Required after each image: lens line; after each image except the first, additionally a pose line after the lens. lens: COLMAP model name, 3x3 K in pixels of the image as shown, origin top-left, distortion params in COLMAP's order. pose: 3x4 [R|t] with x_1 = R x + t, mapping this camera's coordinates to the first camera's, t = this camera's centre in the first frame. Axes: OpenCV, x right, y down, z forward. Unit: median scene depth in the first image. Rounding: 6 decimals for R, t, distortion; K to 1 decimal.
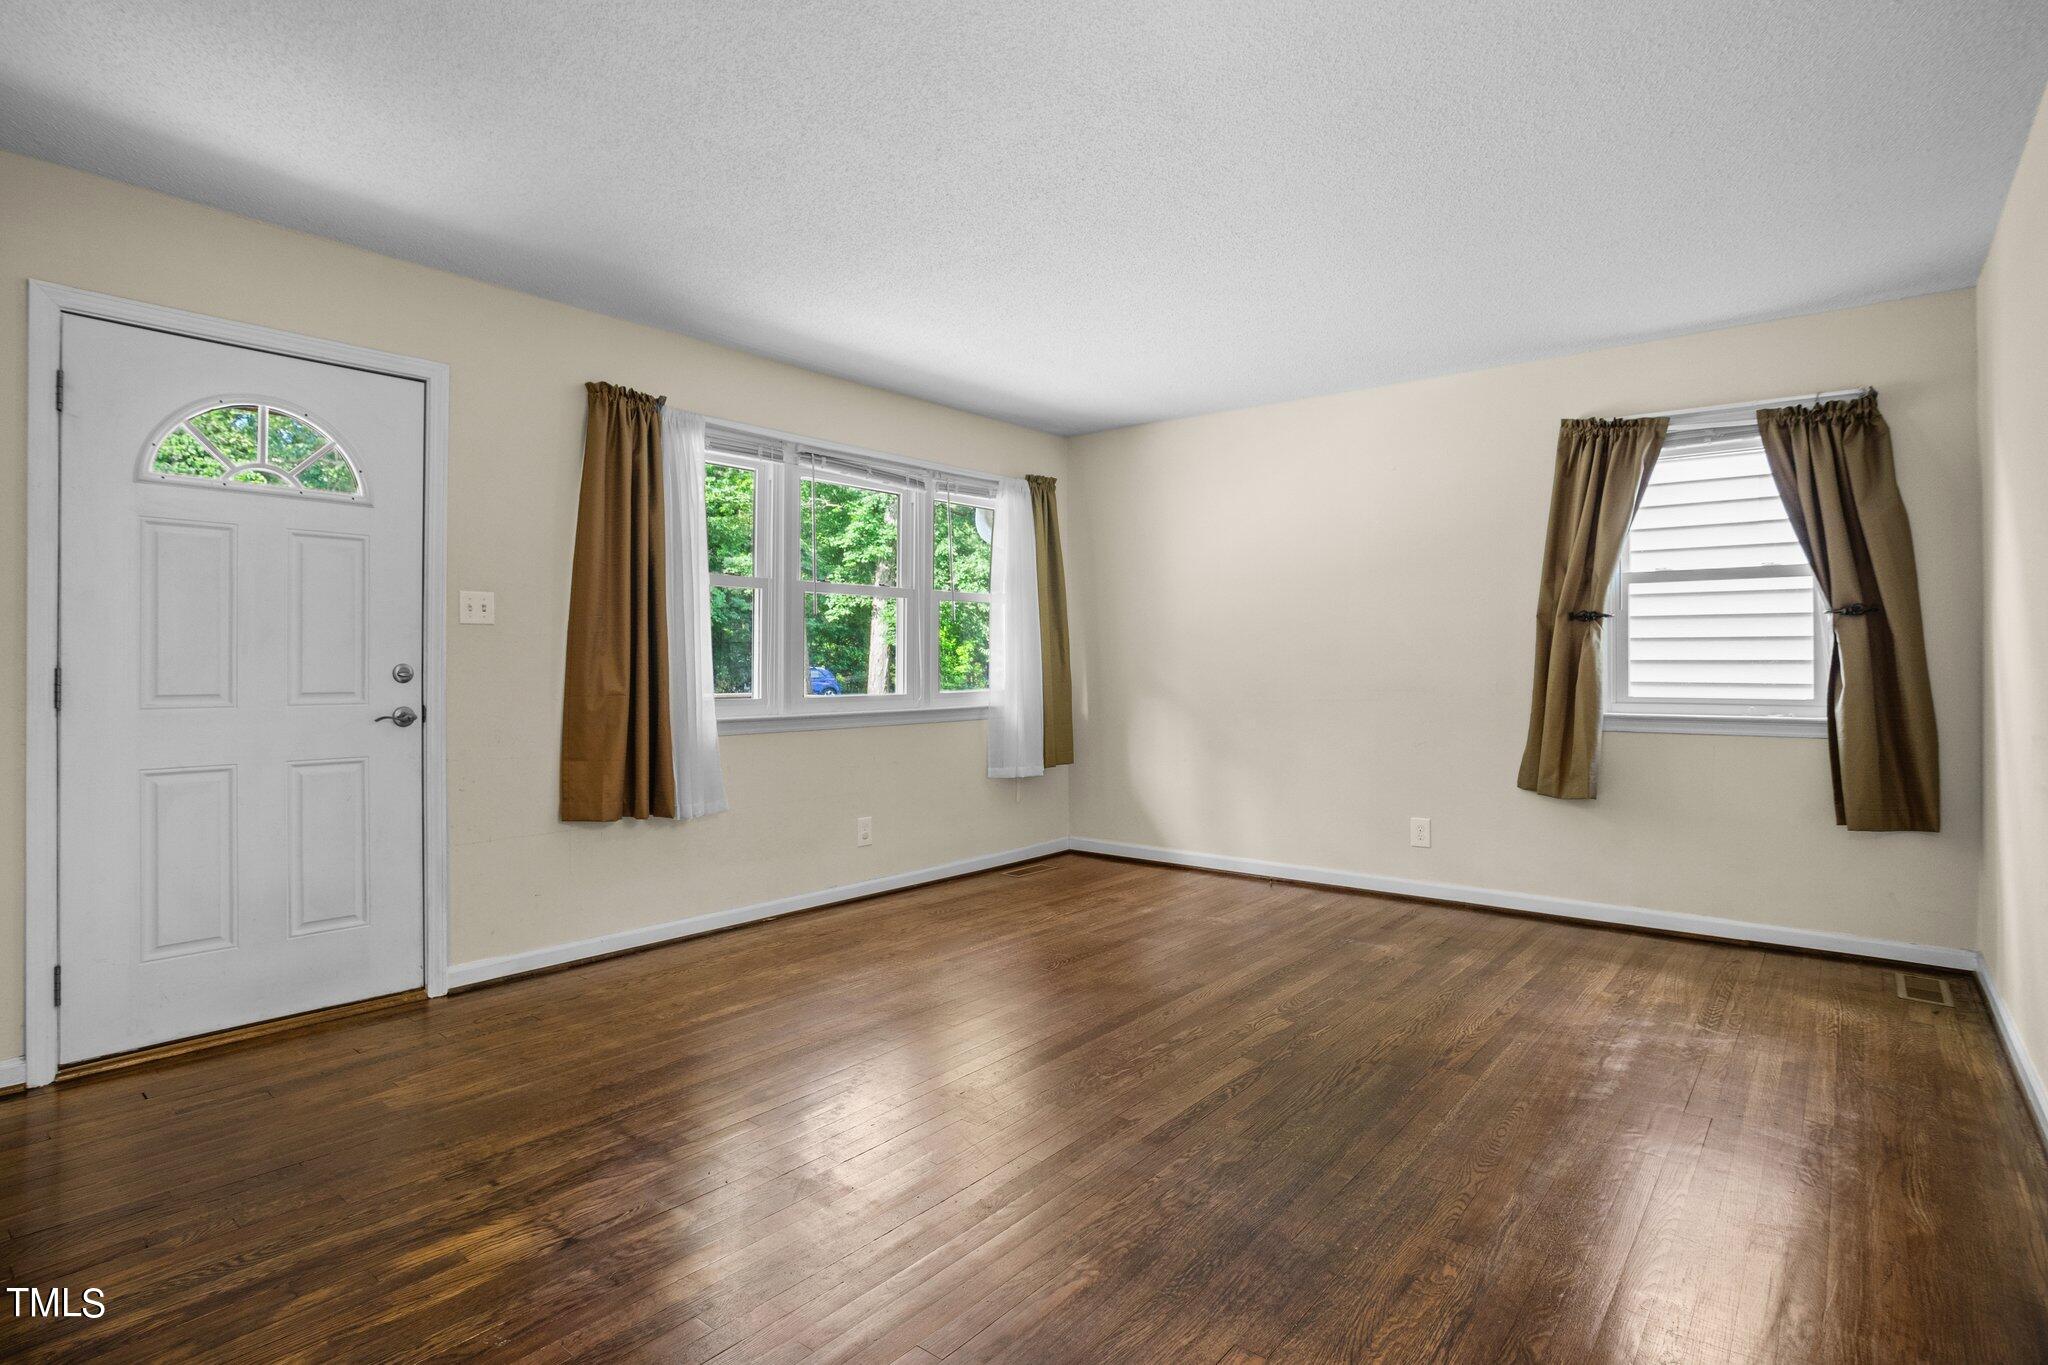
lens RADIAL K [[1026.8, 0, 1025.0], [0, 1026.8, 658.4], [0, 0, 1]] dist [-0.023131, 0.000218]
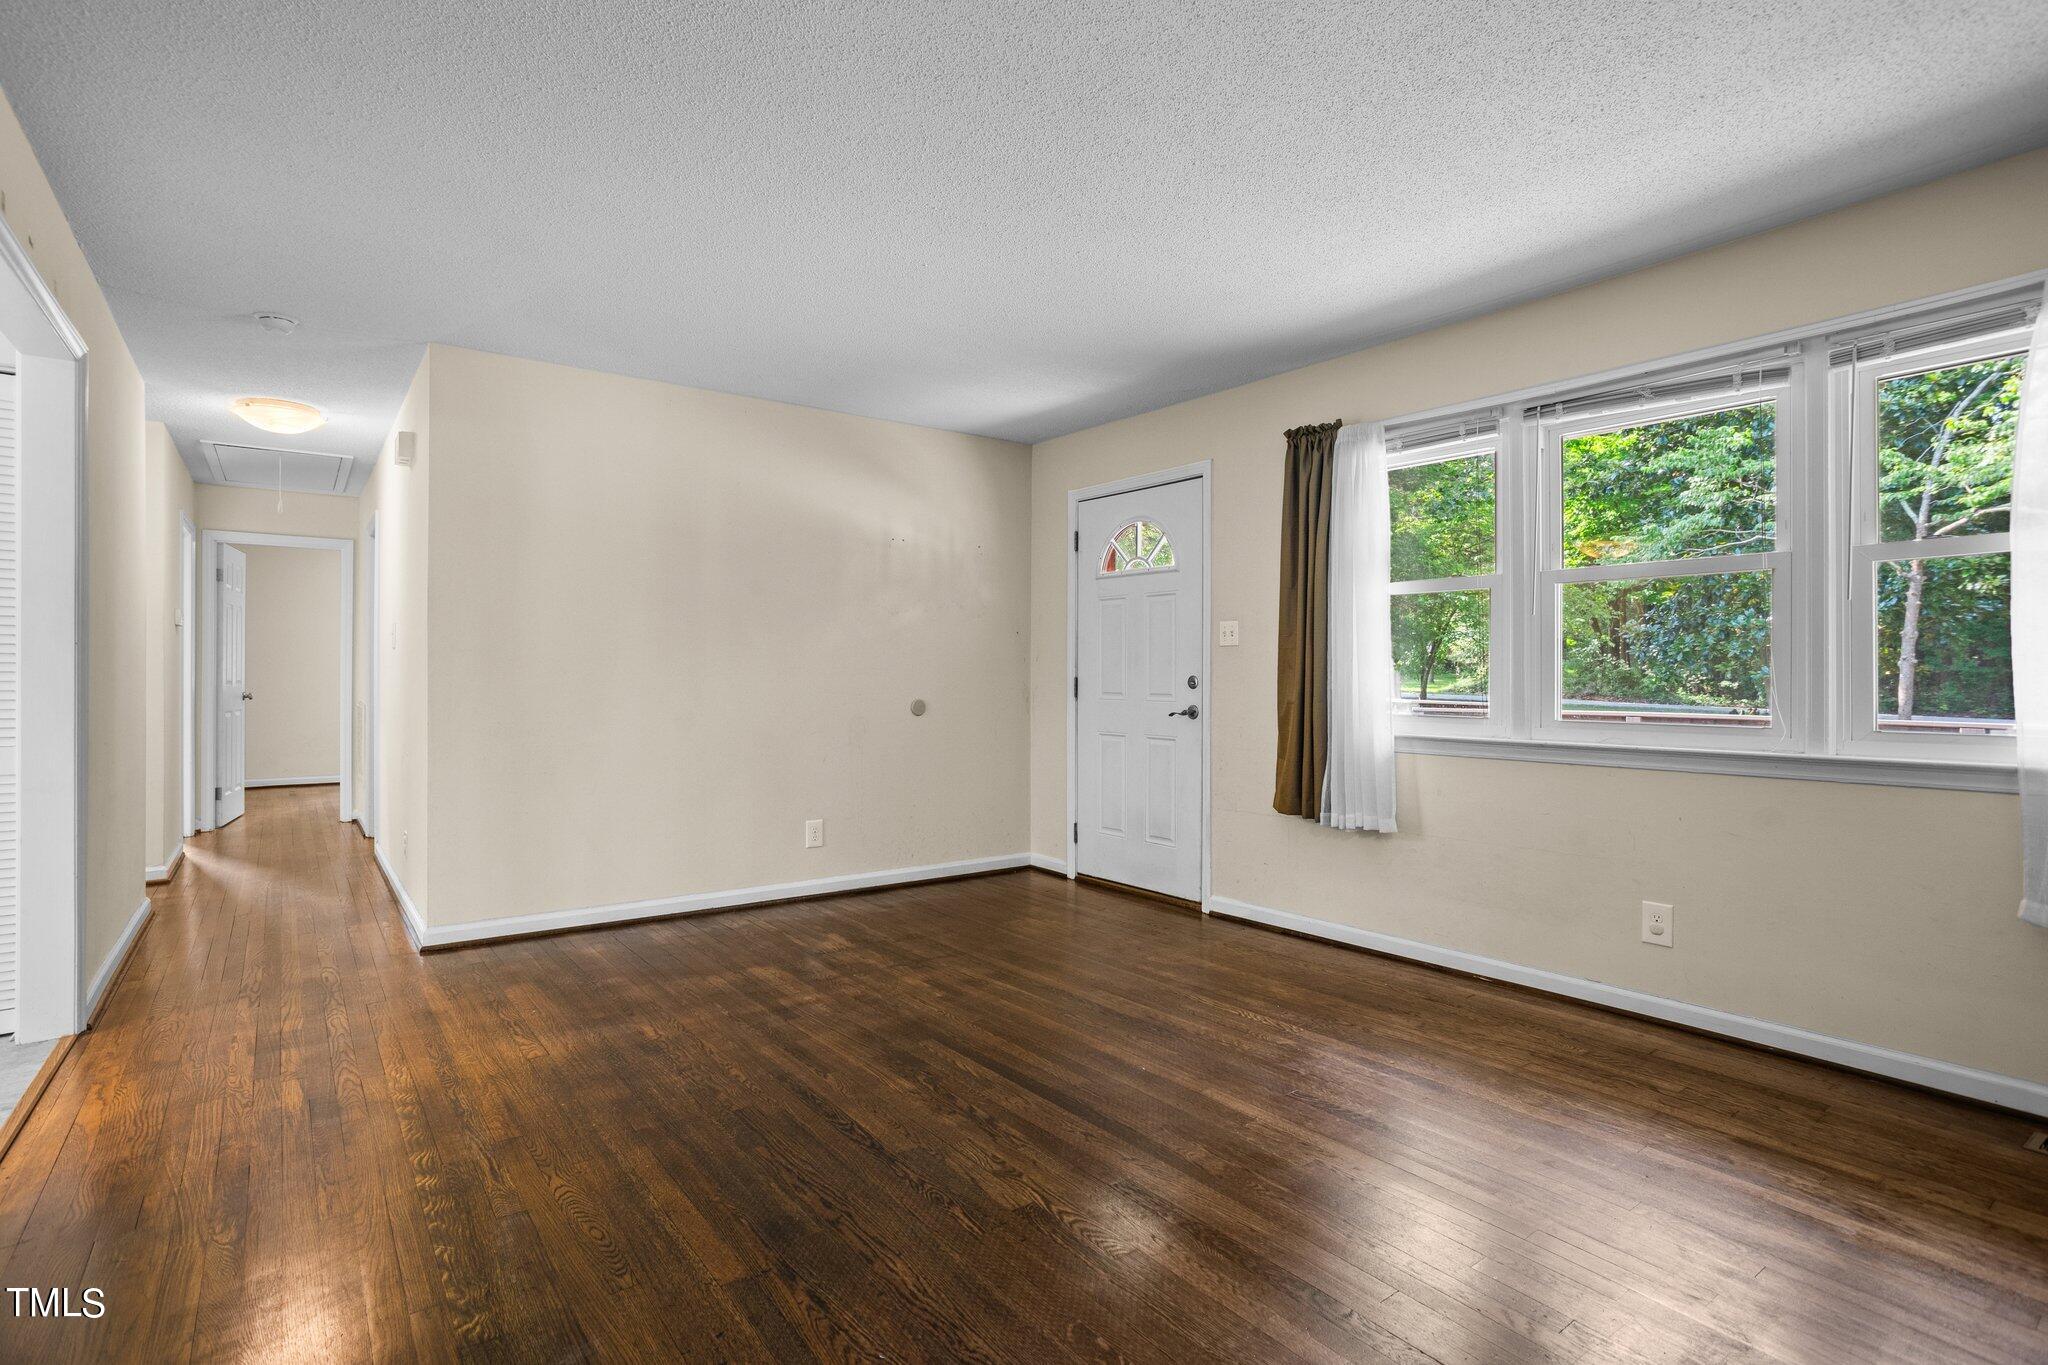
lens RADIAL K [[994.4, 0, 1013.7], [0, 994.4, 680.5], [0, 0, 1]] dist [-0.064333, 0.034629]
pose [[-0.223949, 0.005078, -0.974588, 0.829207], [0.001590, 0.999987, 0.004845, 0.005364], [0.974600, -0.000465, -0.223954, 1.069391]]
